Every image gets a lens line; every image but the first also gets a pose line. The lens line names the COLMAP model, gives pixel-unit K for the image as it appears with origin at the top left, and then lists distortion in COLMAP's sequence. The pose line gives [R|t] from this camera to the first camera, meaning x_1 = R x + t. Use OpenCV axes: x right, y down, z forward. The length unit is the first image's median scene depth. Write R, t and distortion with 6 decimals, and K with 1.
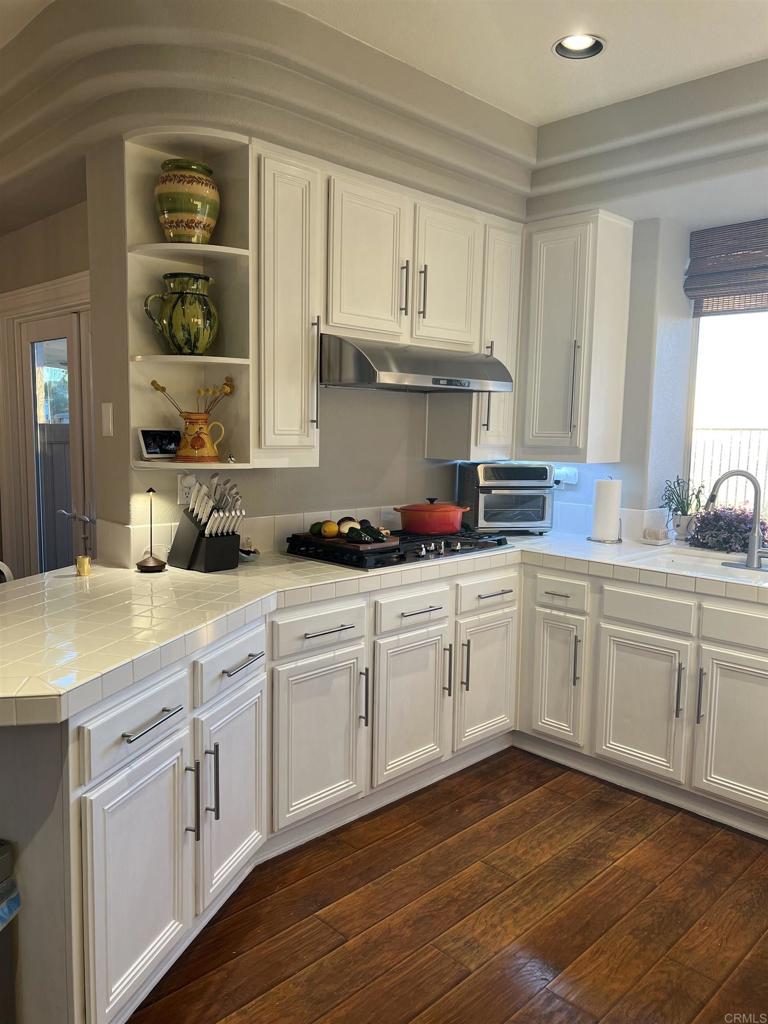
lens RADIAL K [[771.9, 0, 385.9], [0, 771.9, 515.2], [0, 0, 1]] dist [0.051954, -0.050594]
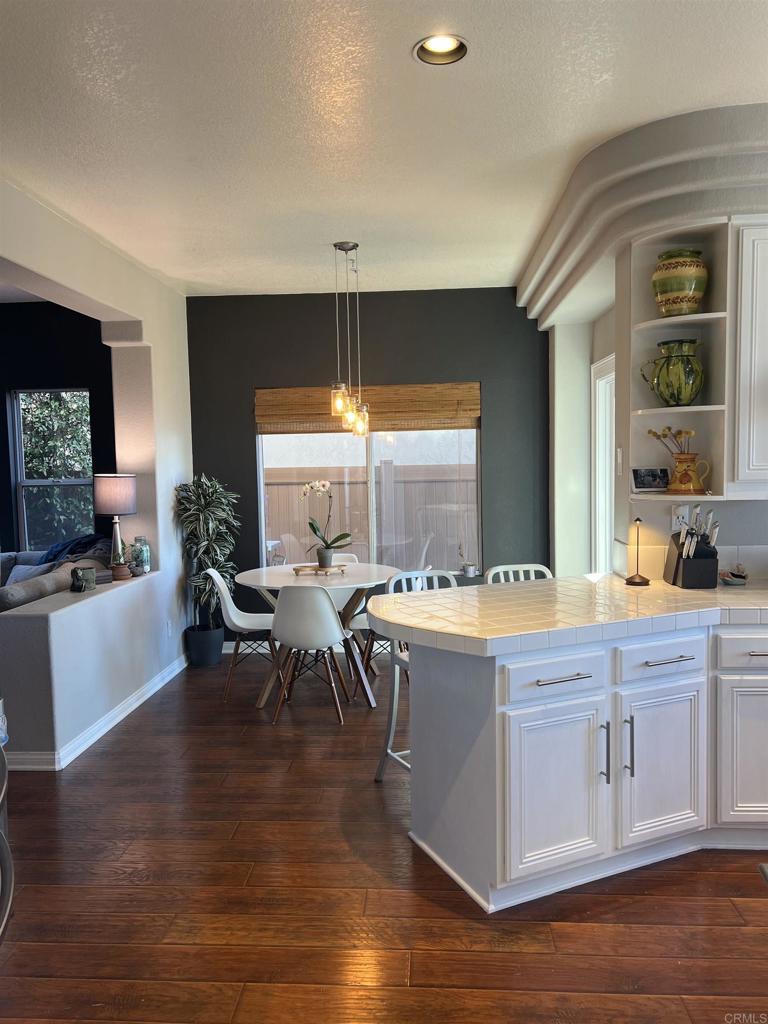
lens RADIAL K [[771.9, 0, 383.0], [0, 771.9, 511.0], [0, 0, 1]] dist [0.051954, -0.050594]
pose [[0.653041, 0.019050, -0.757082, 0.375821], [-0.054746, 0.998256, -0.022104, 0.007626], [0.755341, 0.055882, 0.652945, -0.125493]]
